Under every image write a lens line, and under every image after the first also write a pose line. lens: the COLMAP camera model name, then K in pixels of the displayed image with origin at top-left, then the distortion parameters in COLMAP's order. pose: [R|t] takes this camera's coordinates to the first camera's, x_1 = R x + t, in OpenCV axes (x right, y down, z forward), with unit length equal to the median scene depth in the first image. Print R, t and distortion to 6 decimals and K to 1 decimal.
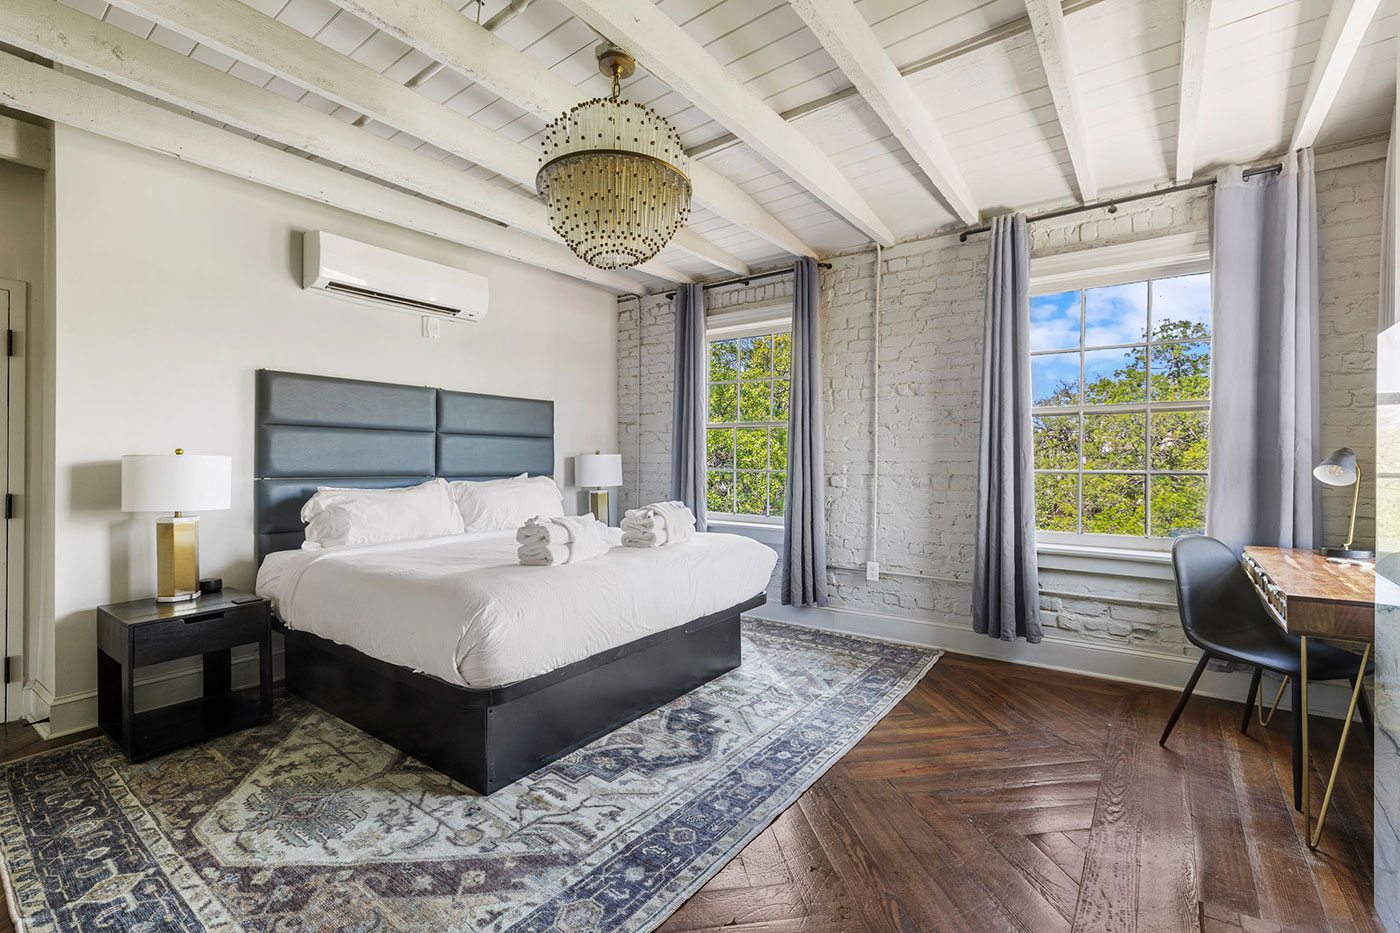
lens RADIAL K [[609.3, 0, 701.3], [0, 609.3, 462.5], [0, 0, 1]] dist [-0.000248, 0.000569]
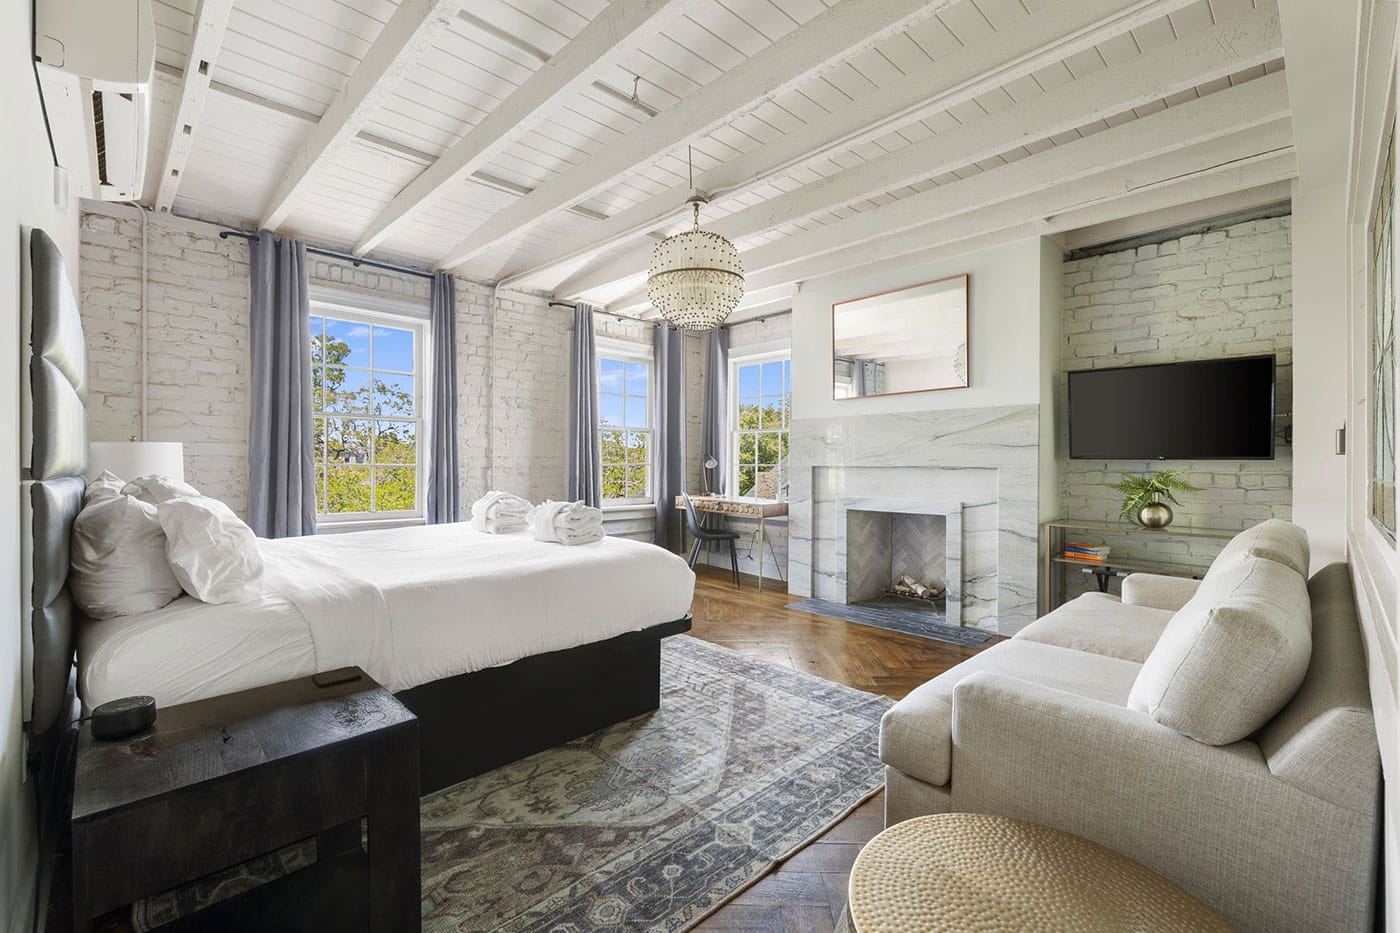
lens RADIAL K [[609.3, 0, 702.8], [0, 609.3, 468.8], [0, 0, 1]] dist [-0.000248, 0.000569]
pose [[0.158173, -0.009141, 0.987369, -1.082514], [-0.002678, 0.999949, 0.009687, 0.012000], [-0.987408, -0.004176, 0.158141, 0.463966]]
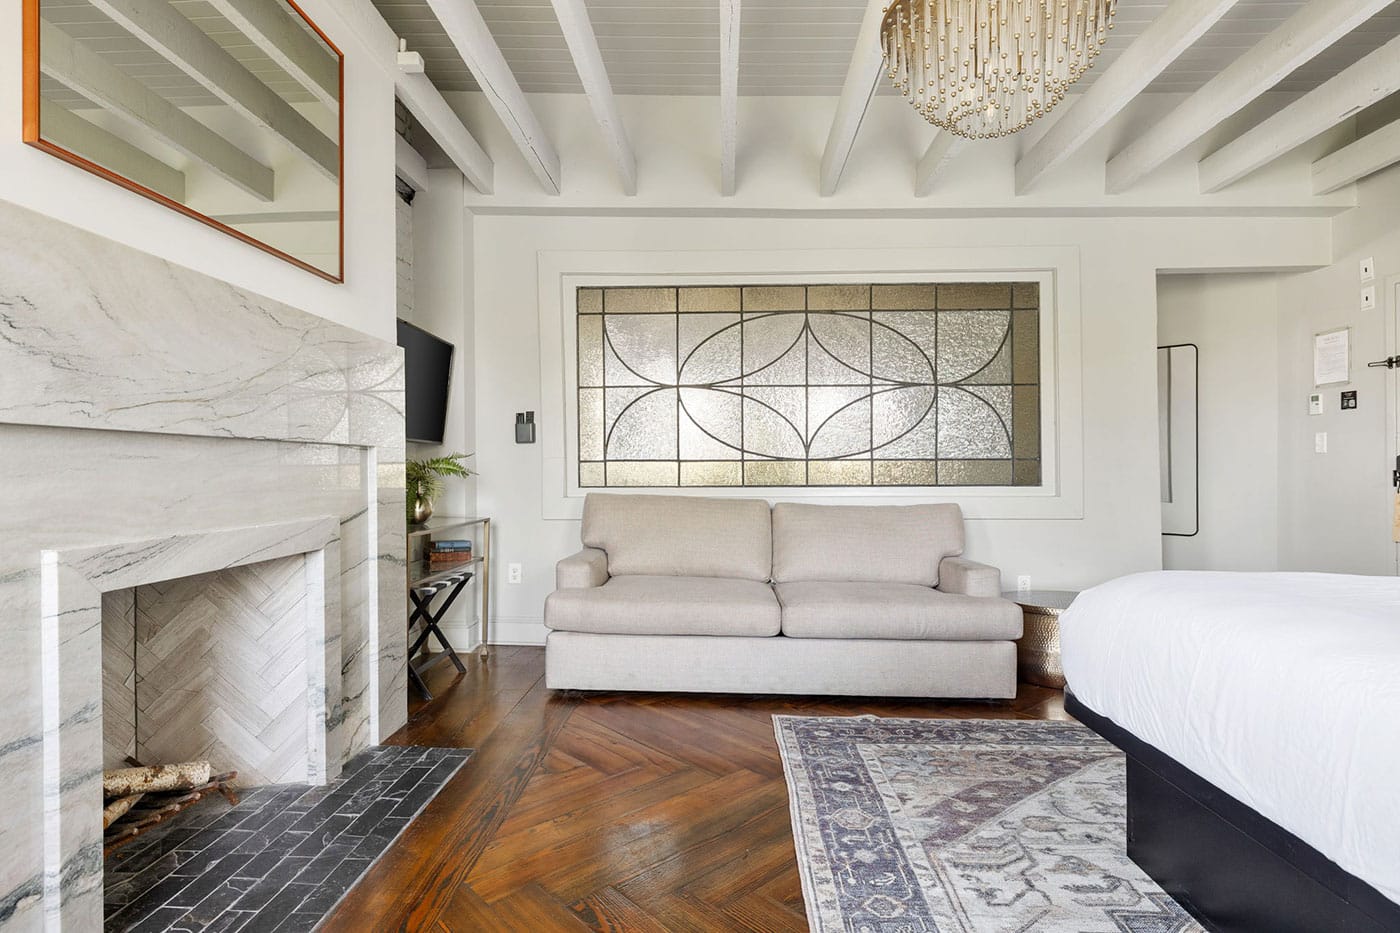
lens RADIAL K [[717.4, 0, 705.2], [0, 717.4, 467.1], [0, 0, 1]] dist [-0.000351, 0.002155]
pose [[-0.818593, -0.000593, -0.574373, 0.387133], [0.001163, 0.999996, -0.002690, 0.045555], [0.574372, -0.002870, -0.818589, 0.944871]]
